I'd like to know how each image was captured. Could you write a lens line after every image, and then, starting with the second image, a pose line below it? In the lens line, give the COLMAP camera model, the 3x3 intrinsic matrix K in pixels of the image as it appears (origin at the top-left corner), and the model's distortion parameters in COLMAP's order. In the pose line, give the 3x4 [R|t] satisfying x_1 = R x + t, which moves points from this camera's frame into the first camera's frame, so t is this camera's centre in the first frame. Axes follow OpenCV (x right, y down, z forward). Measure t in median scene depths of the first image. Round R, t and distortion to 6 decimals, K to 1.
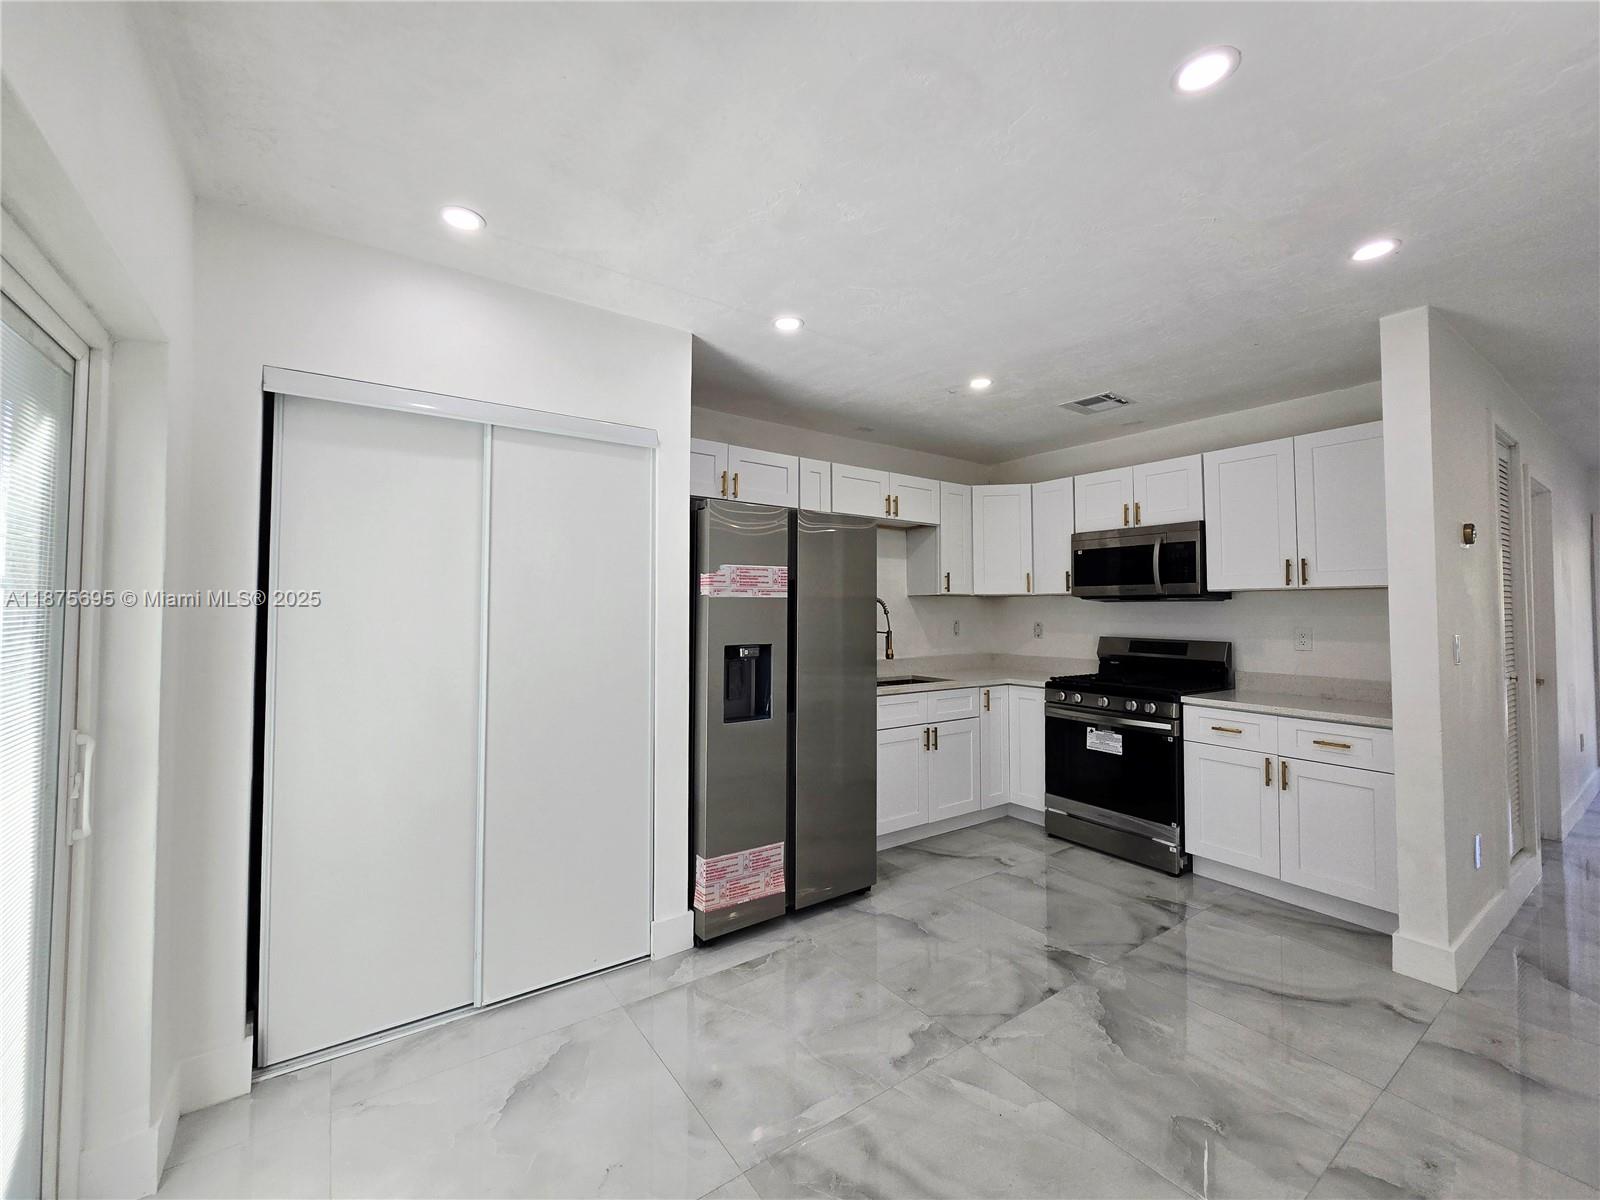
lens RADIAL K [[654.5, 0, 801.7], [0, 654.5, 584.0], [0, 0, 1]] dist [-0.001880, 0.000222]
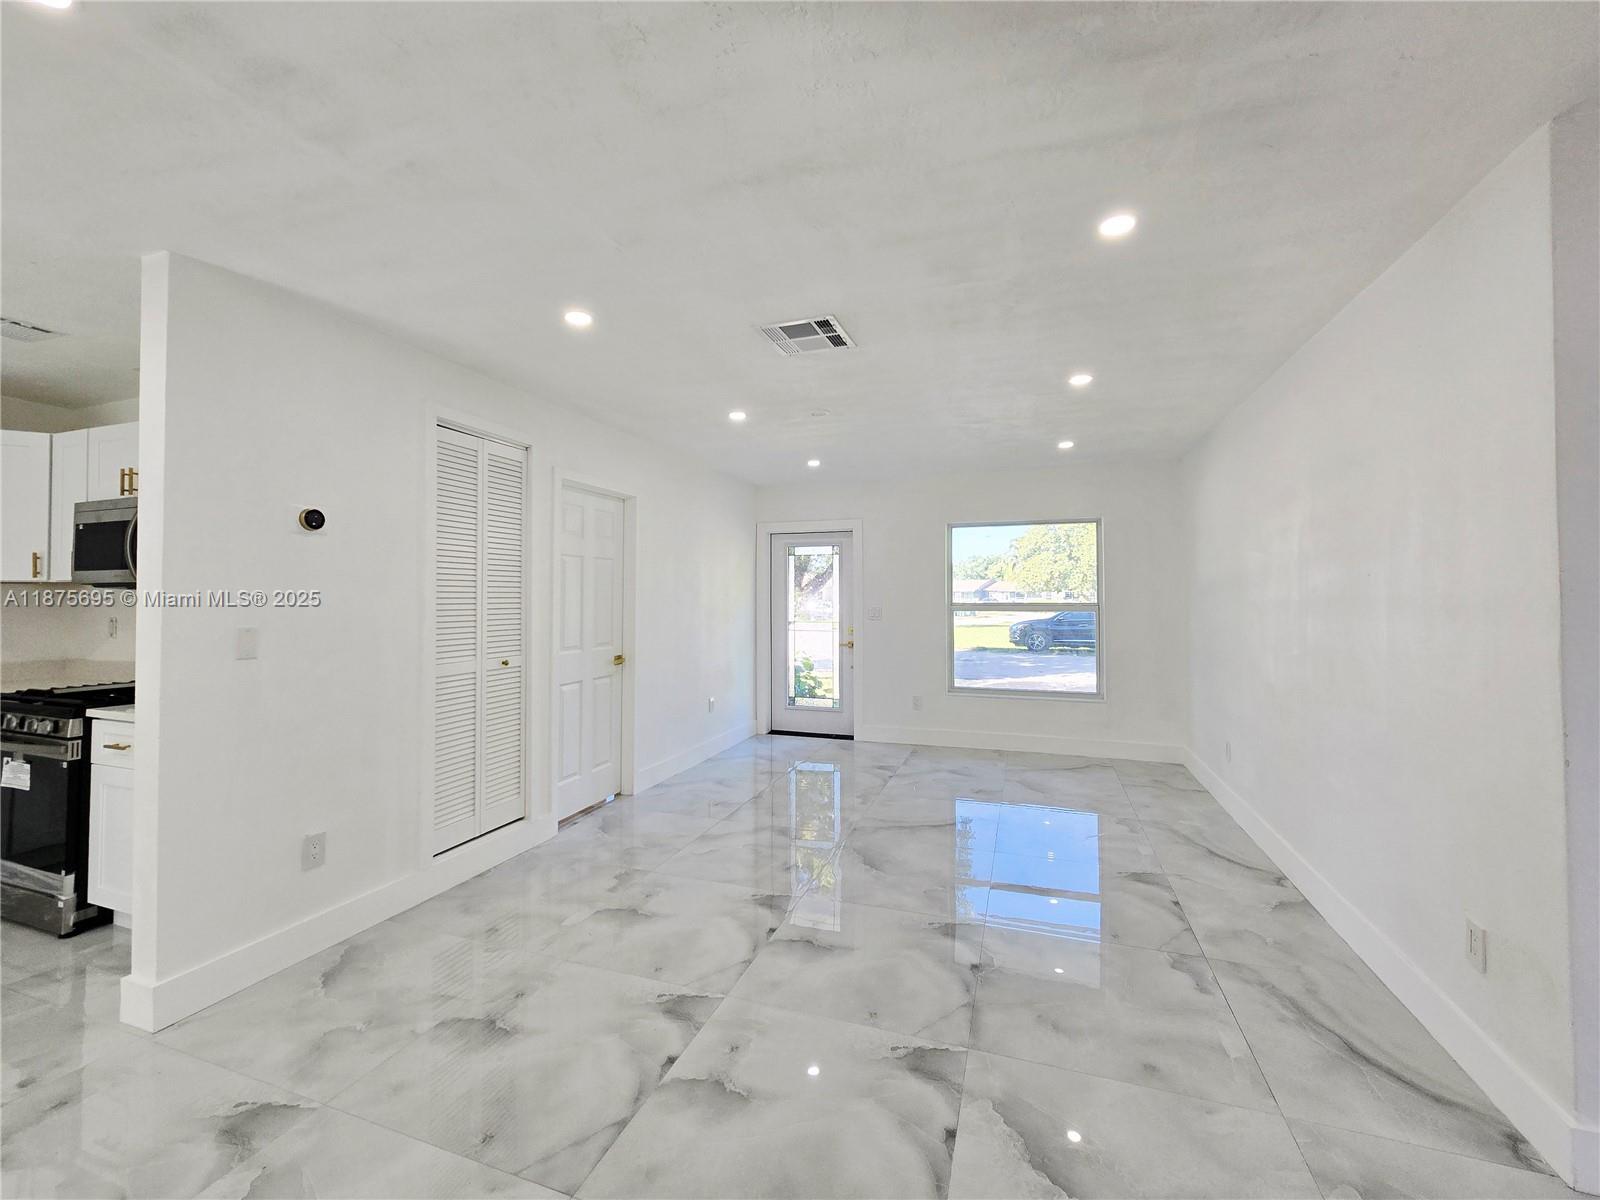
lens RADIAL K [[654.5, 0, 797.3], [0, 654.5, 586.6], [0, 0, 1]] dist [-0.001880, 0.000222]
pose [[0.818797, 0.006546, 0.574046, 0.991883], [-0.017014, 0.999772, 0.012867, -0.003524], [-0.573831, -0.020302, 0.818722, -0.173759]]
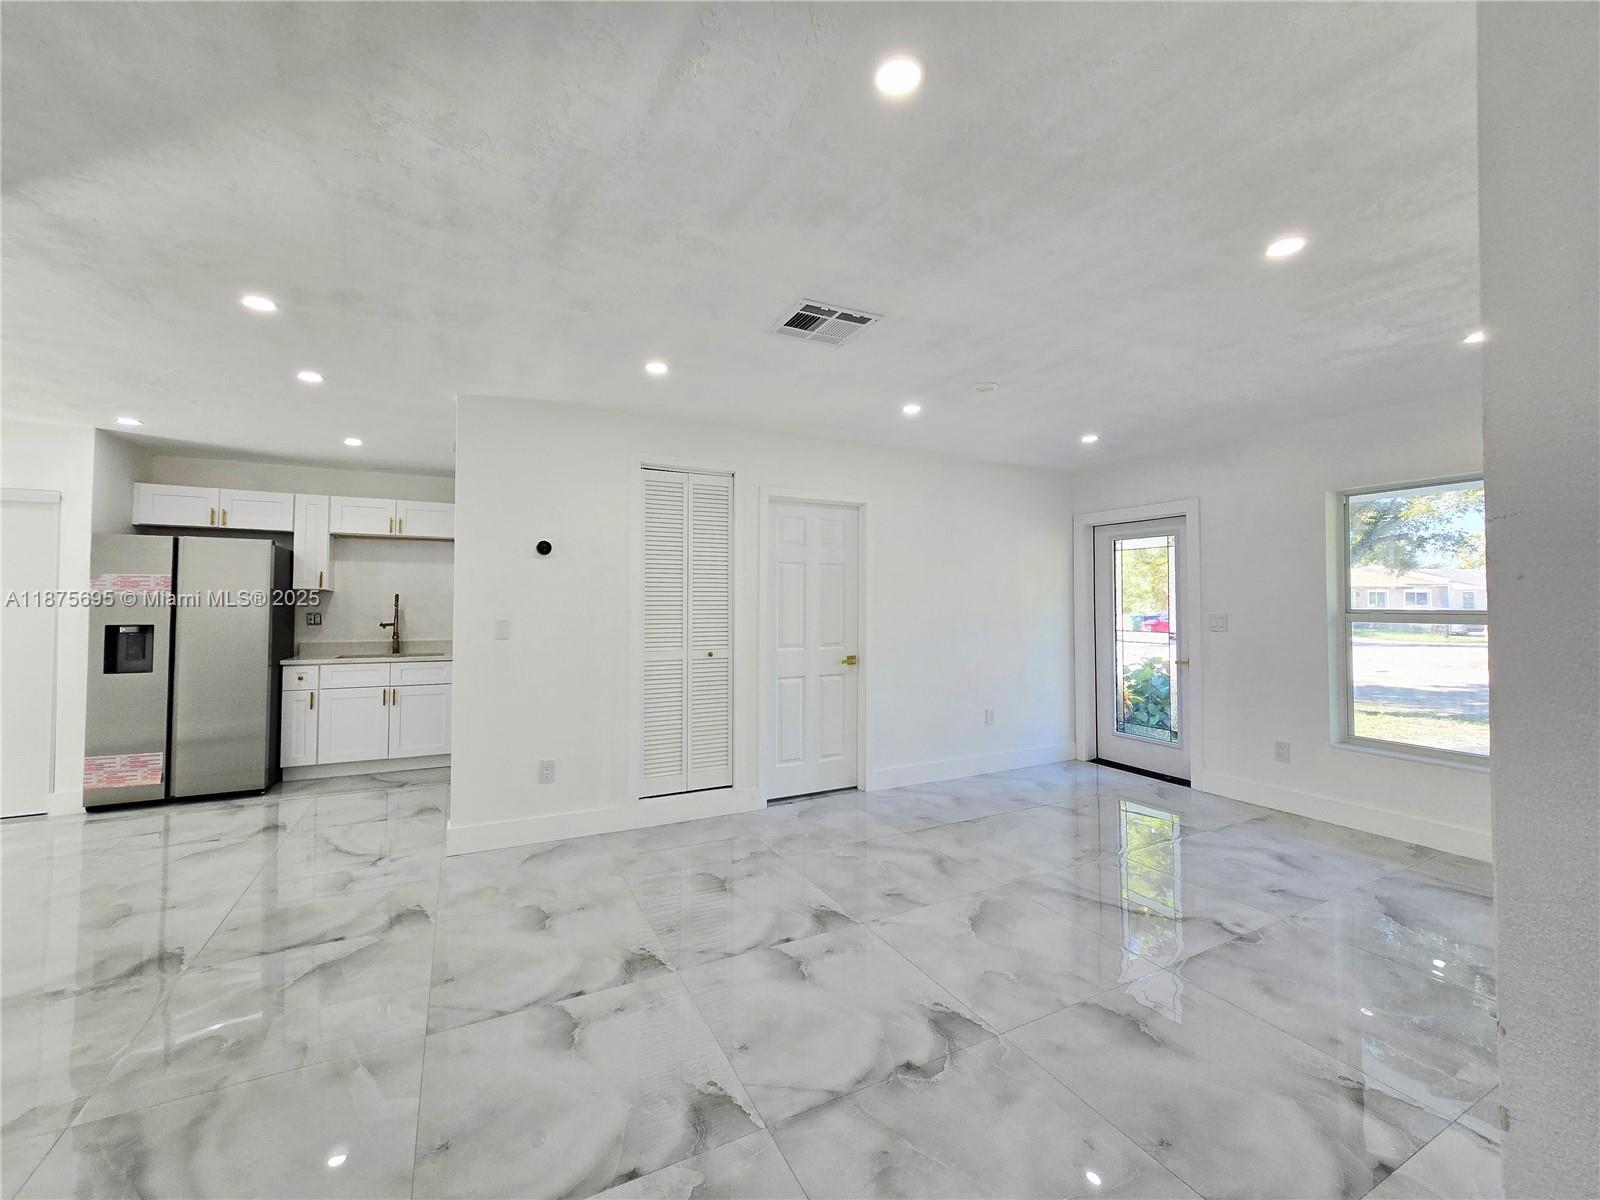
lens RADIAL K [[654.5, 0, 798.5], [0, 654.5, 587.1], [0, 0, 1]] dist [-0.001880, 0.000222]
pose [[0.988981, -0.004979, -0.147958, 1.670421], [0.006916, 0.999897, 0.012581, -0.005979], [0.147880, -0.013466, 0.988914, -0.298104]]
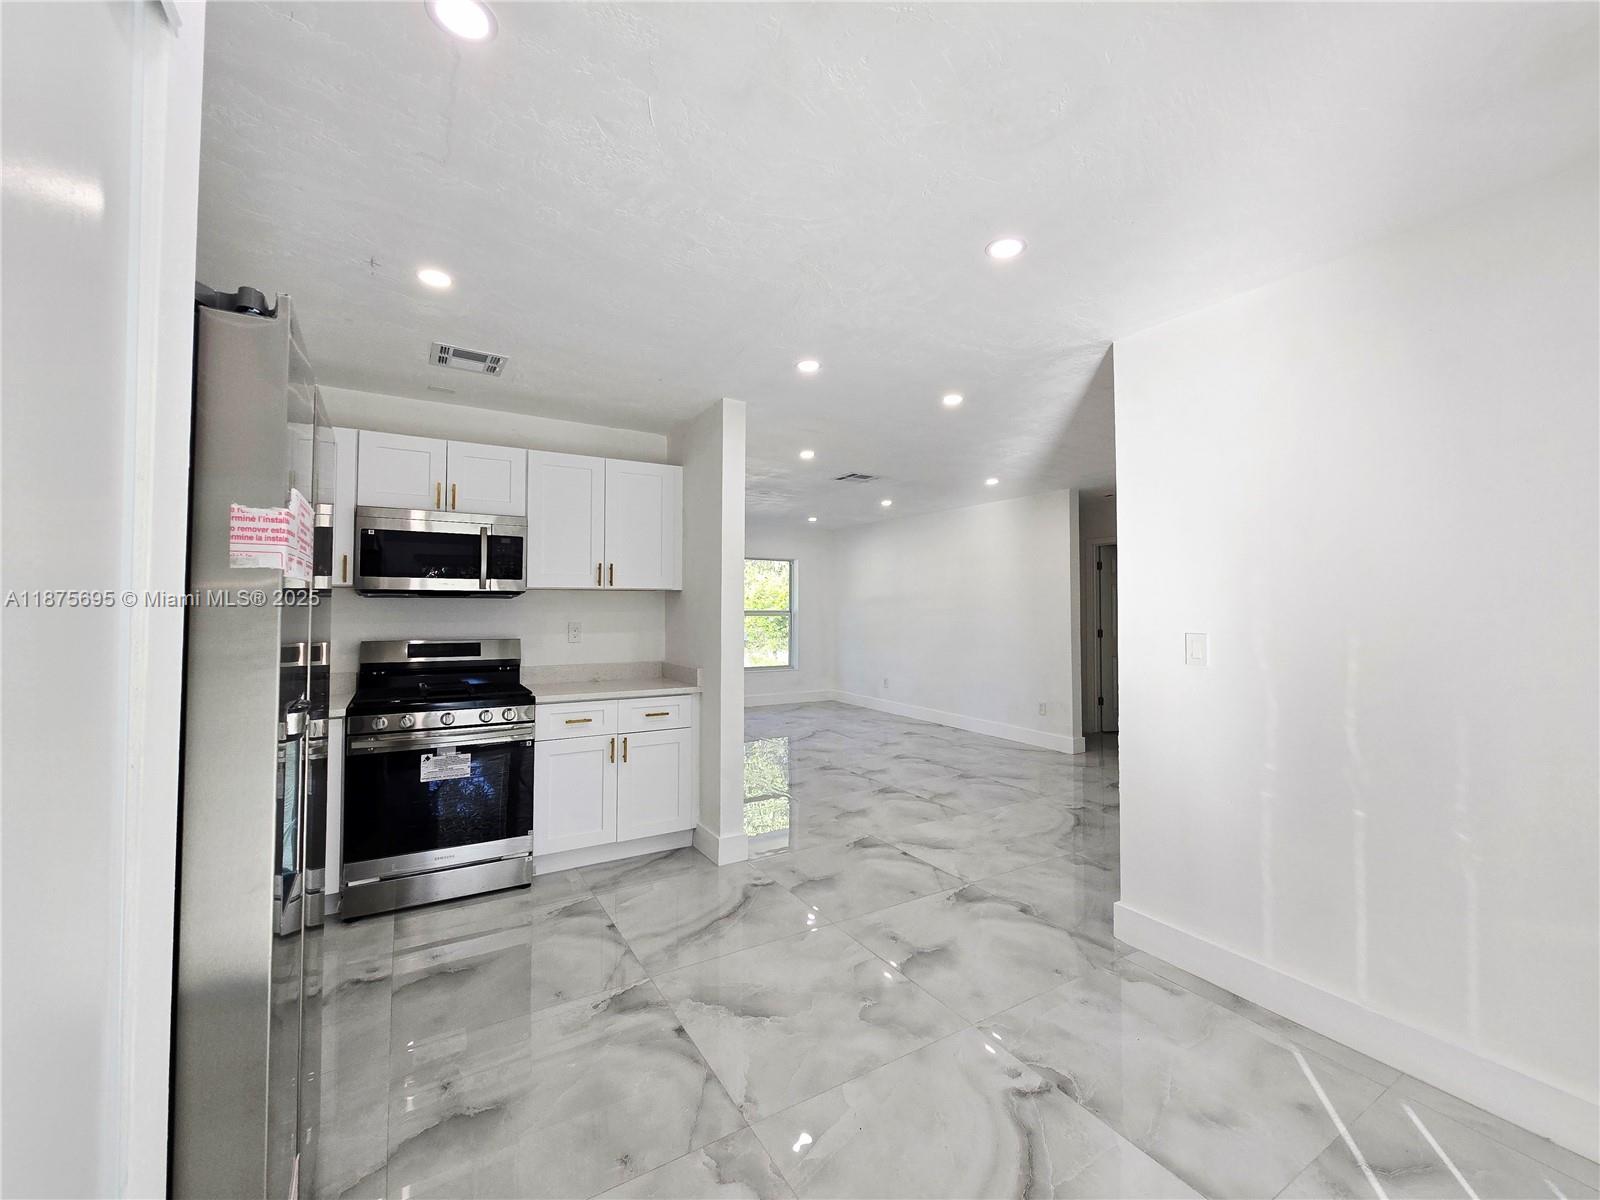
lens RADIAL K [[654.5, 0, 800.4], [0, 654.5, 584.4], [0, 0, 1]] dist [-0.001880, 0.000222]
pose [[0.075447, 0.032765, 0.996611, -0.432138], [-0.040160, 0.998749, -0.029795, 0.022579], [-0.996341, -0.037776, 0.076669, 0.646614]]
